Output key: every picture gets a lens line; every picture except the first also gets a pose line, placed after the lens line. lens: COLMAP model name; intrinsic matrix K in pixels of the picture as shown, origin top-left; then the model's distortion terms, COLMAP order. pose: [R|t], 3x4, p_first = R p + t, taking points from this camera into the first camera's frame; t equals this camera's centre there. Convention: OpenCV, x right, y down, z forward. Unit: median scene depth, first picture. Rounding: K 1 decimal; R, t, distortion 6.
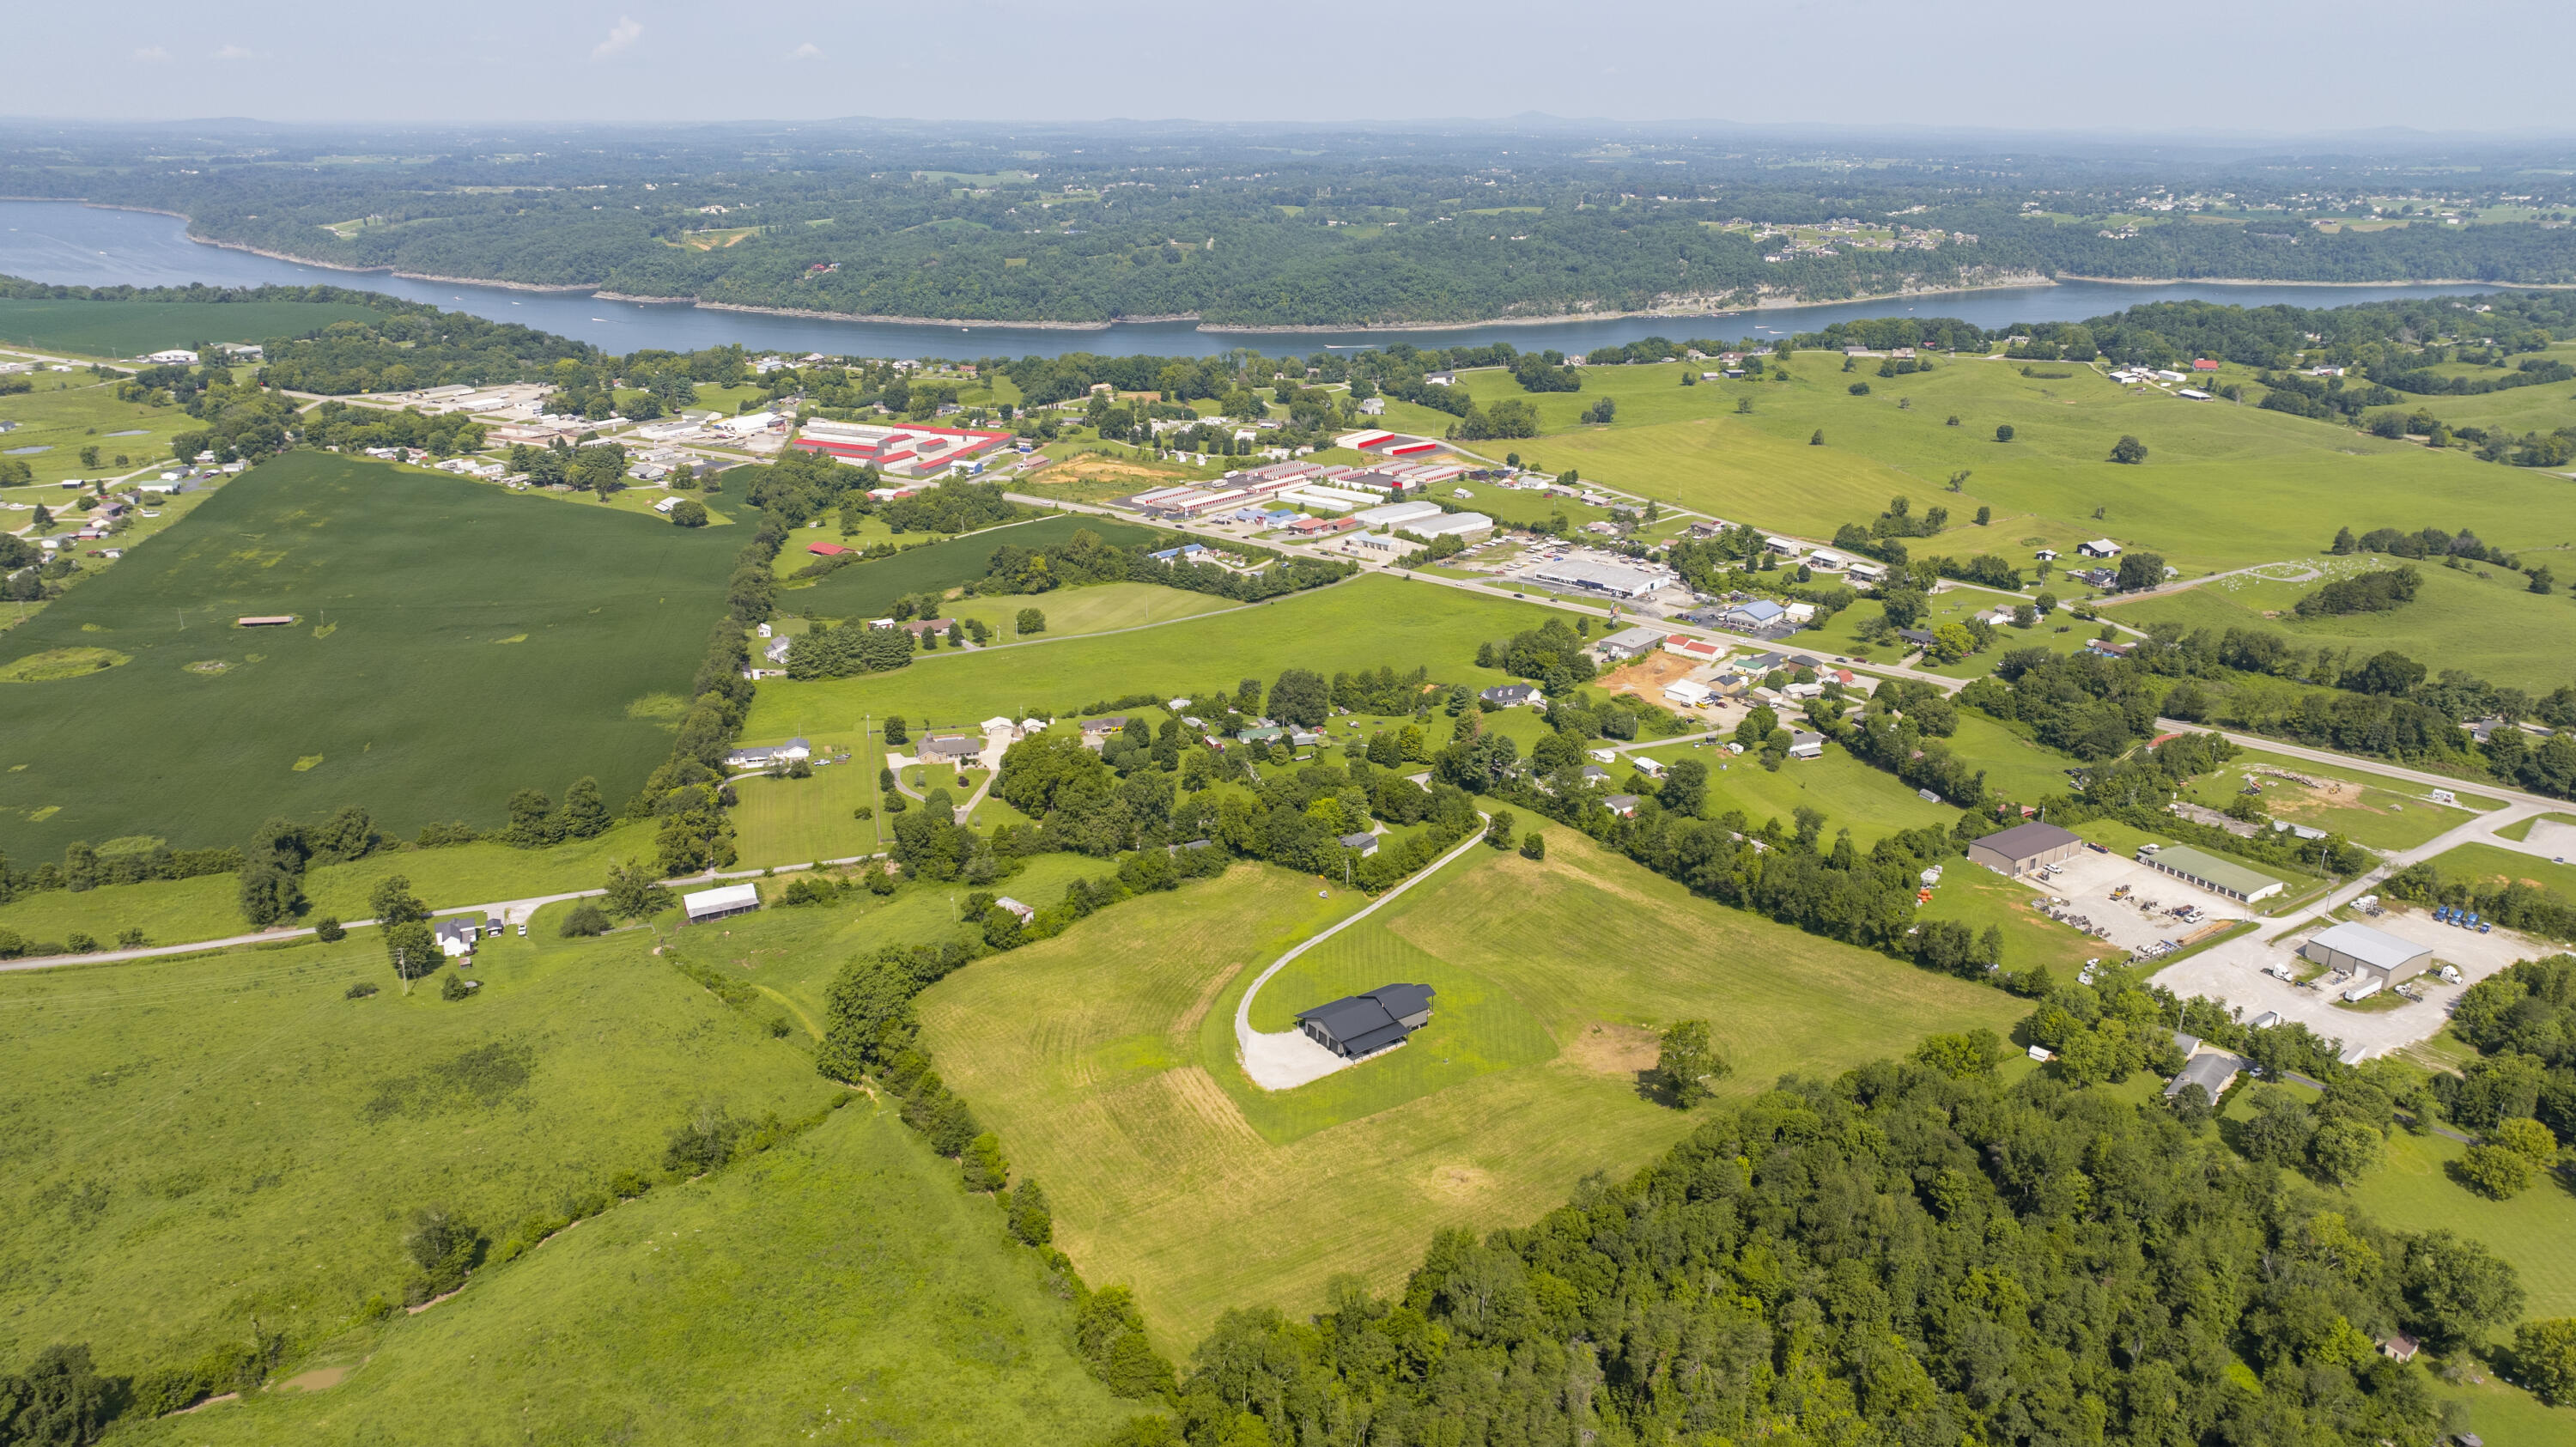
lens RADIAL K [[1810.6, 0, 1300.6], [0, 1810.6, 704.2], [0, 0, 1]] dist [-0.018243, -0.002789]
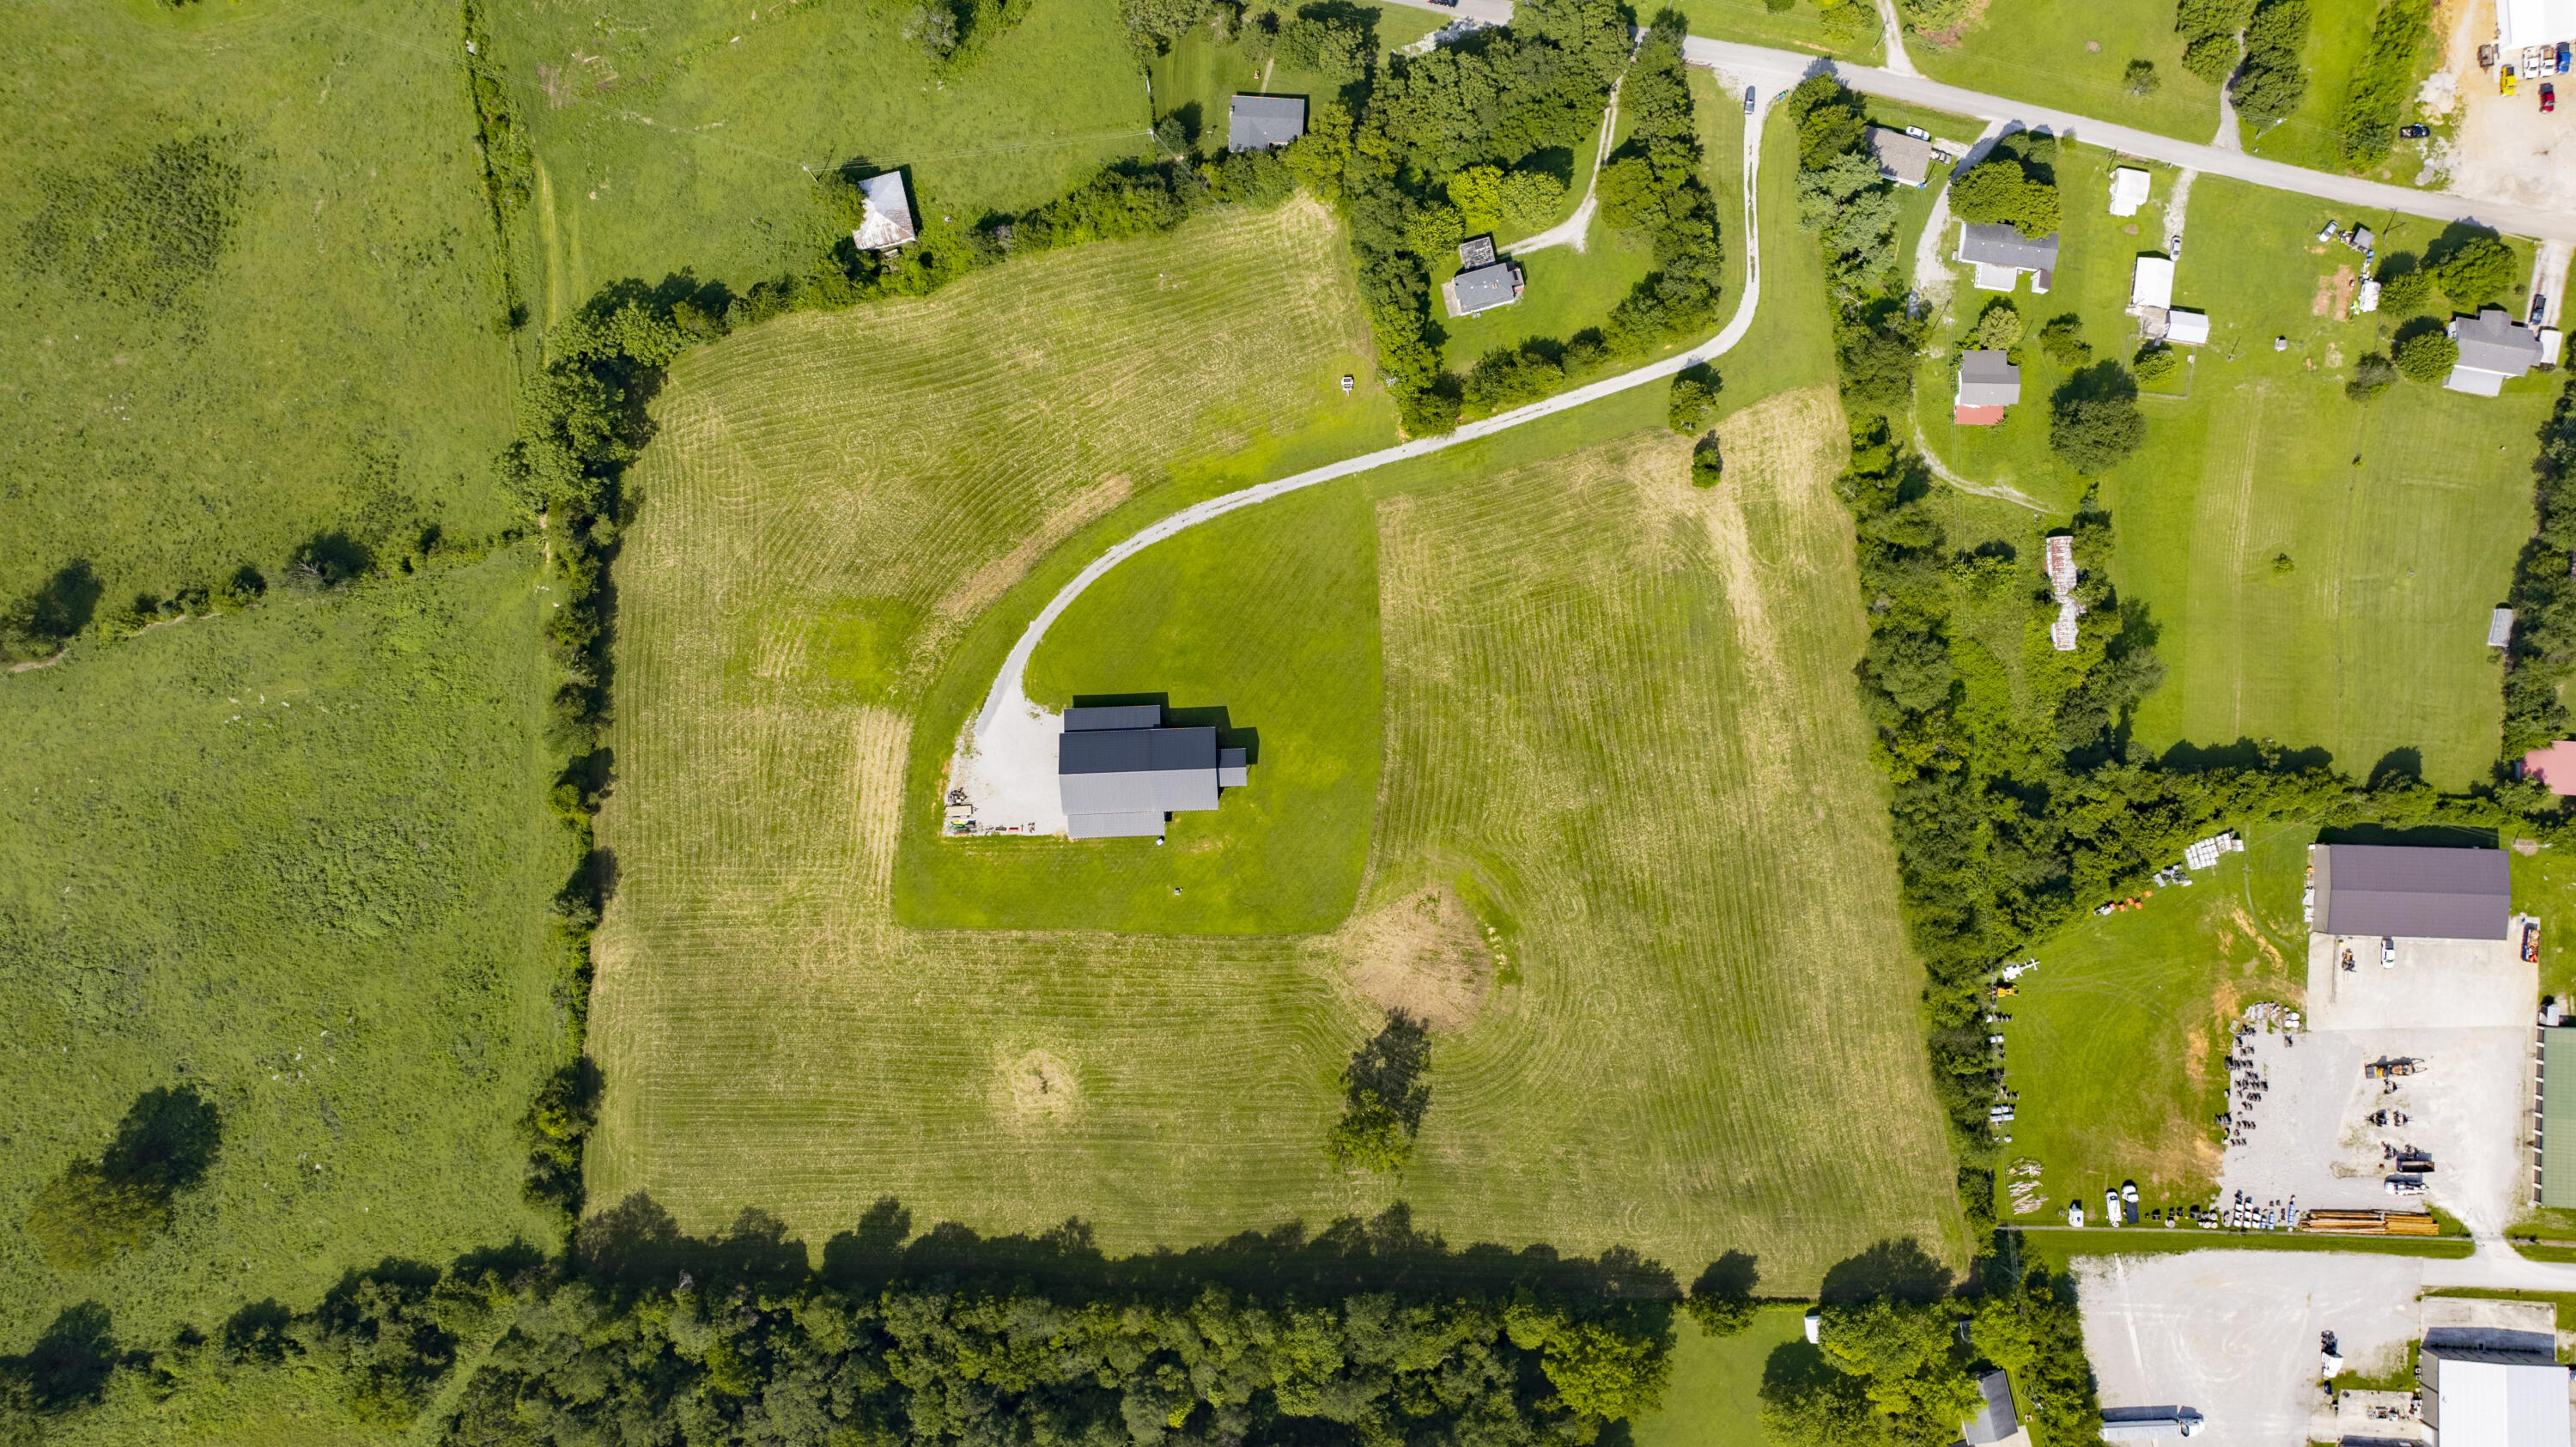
lens RADIAL K [[1810.6, 0, 1300.6], [0, 1810.6, 704.2], [0, 0, 1]] dist [-0.018243, -0.002789]
pose [[0.820803, 0.571105, -0.011070, 0.059557], [-0.172893, 0.266863, 0.948099, -0.393391], [0.544418, -0.776288, 0.317782, 0.585589]]
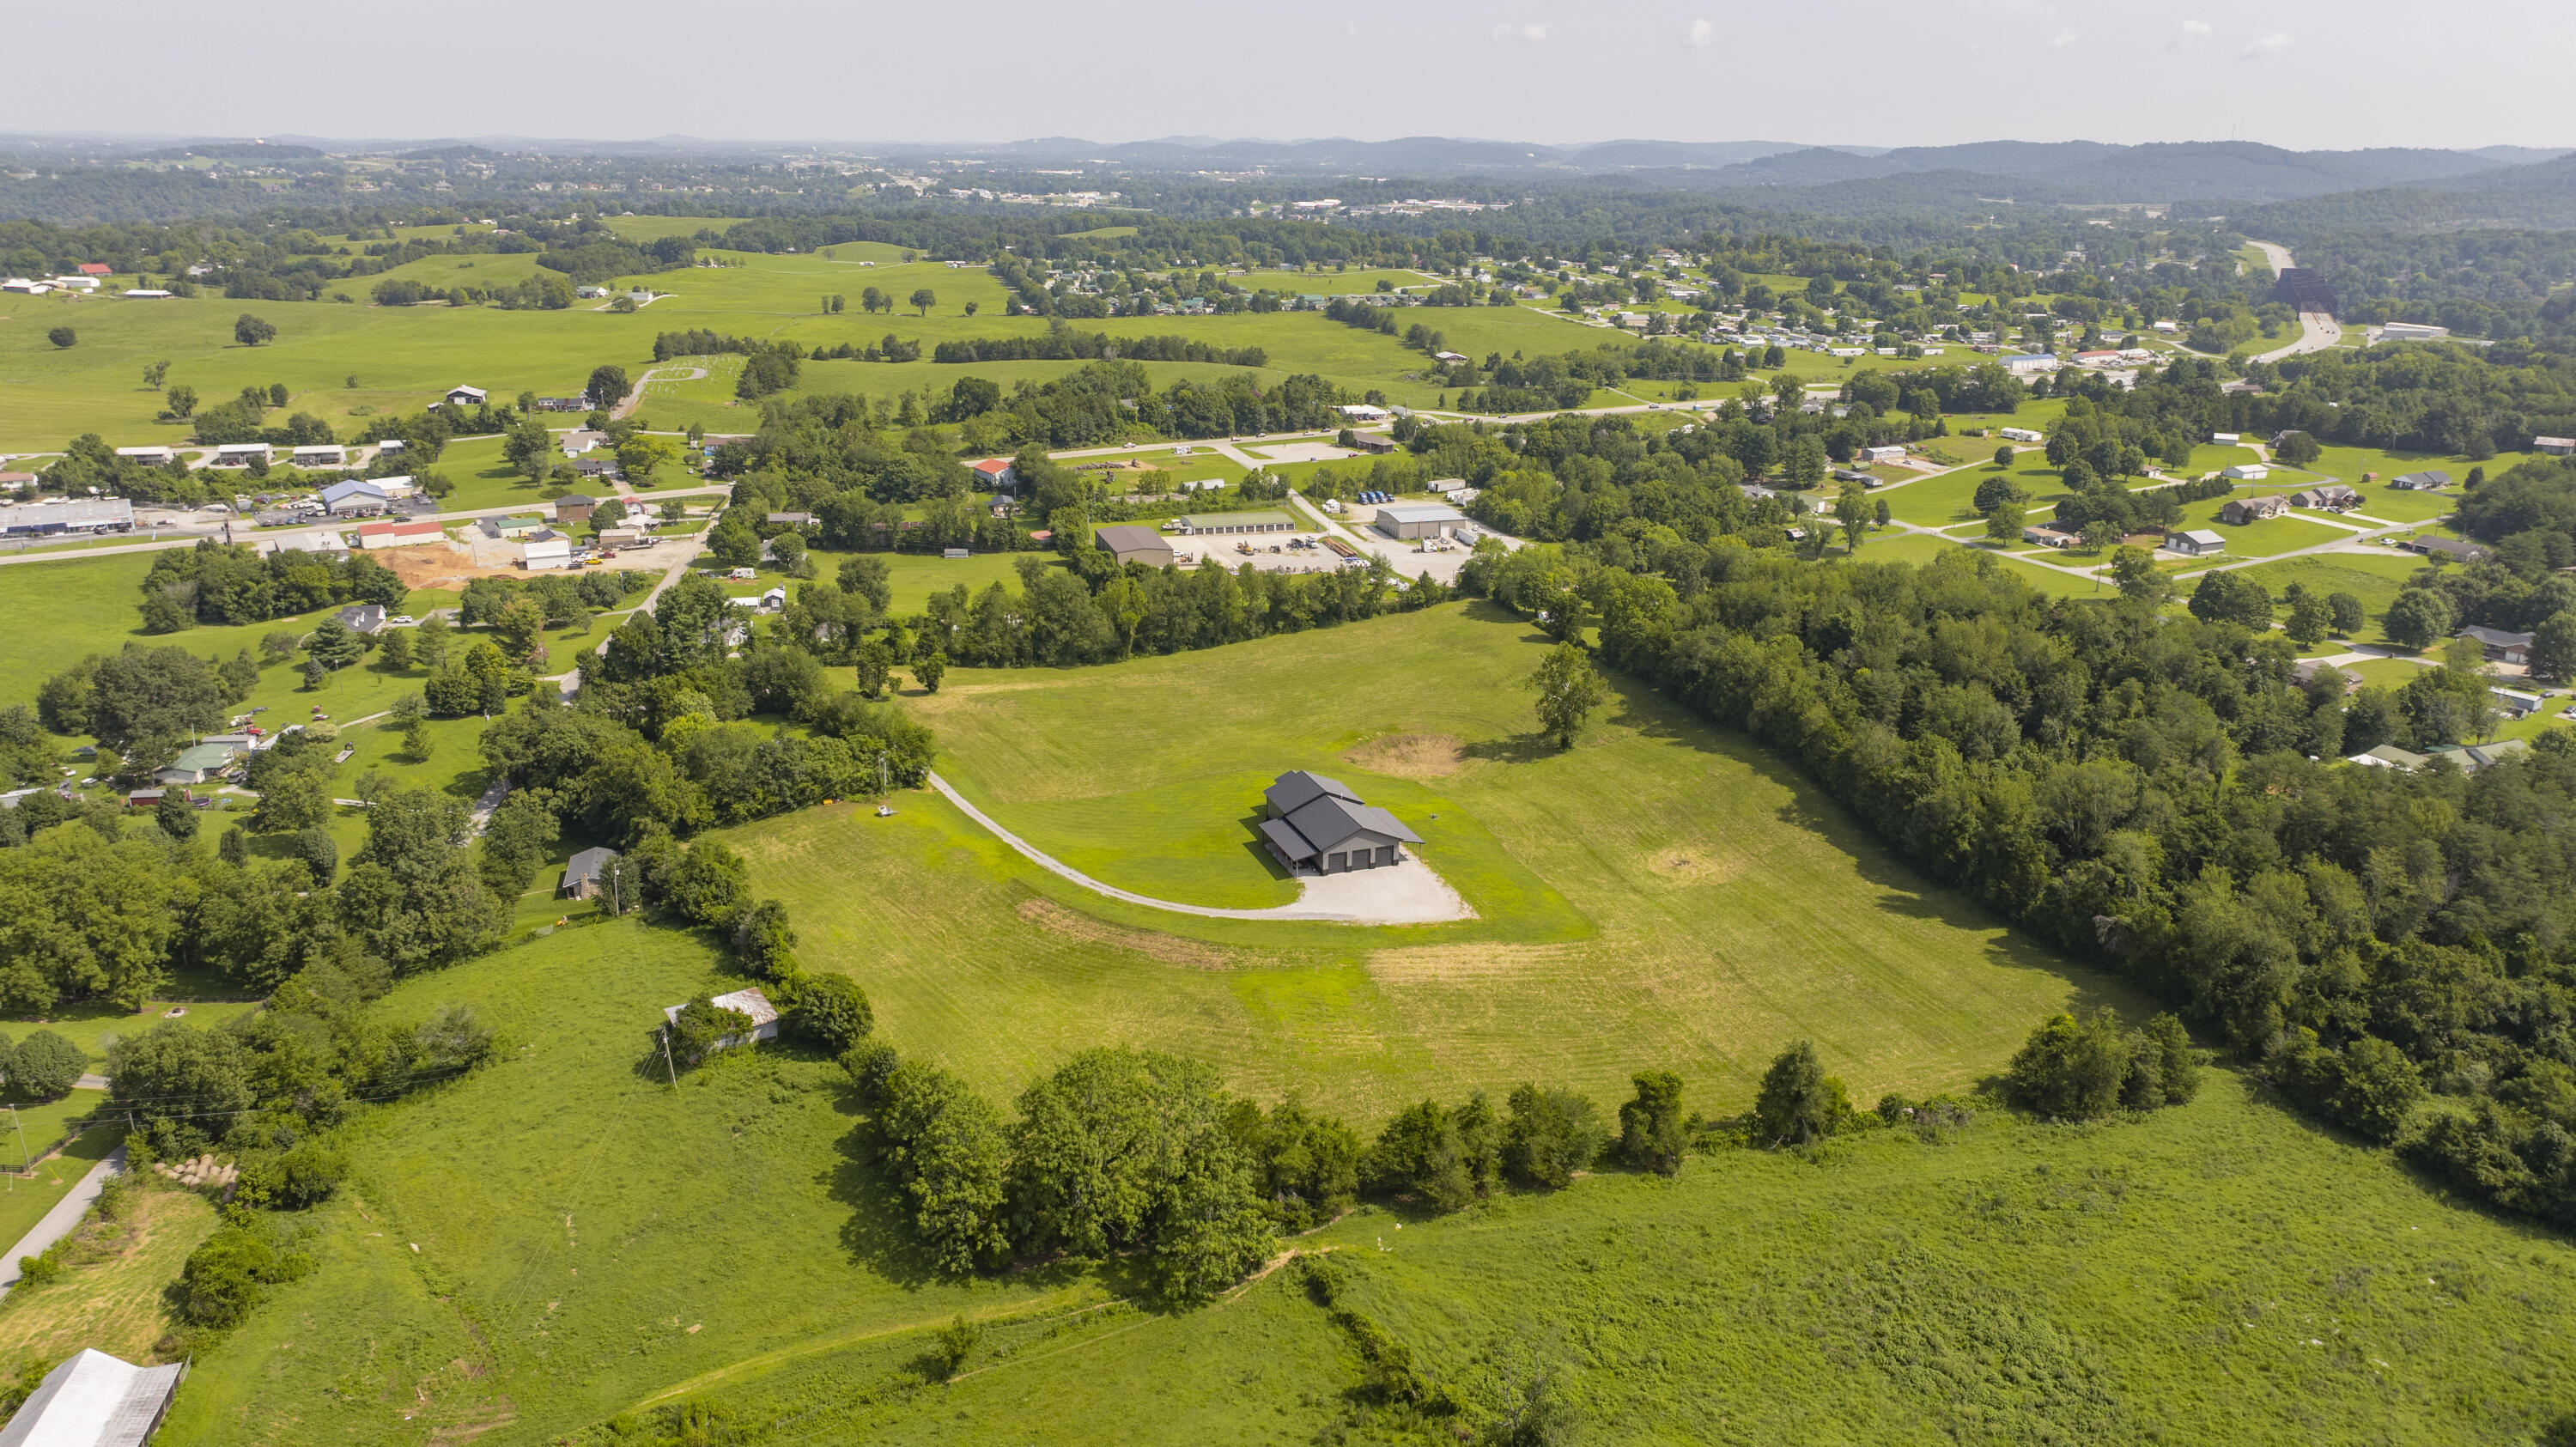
lens RADIAL K [[1800.7, 0, 1307.5], [0, 1800.7, 712.1], [0, 0, 1]] dist [-0.014092, -0.007041]
pose [[0.272417, -0.293926, 0.916186, -0.425949], [0.291292, 0.932708, 0.212614, -0.013841], [-0.917027, 0.208958, 0.339704, 0.542483]]
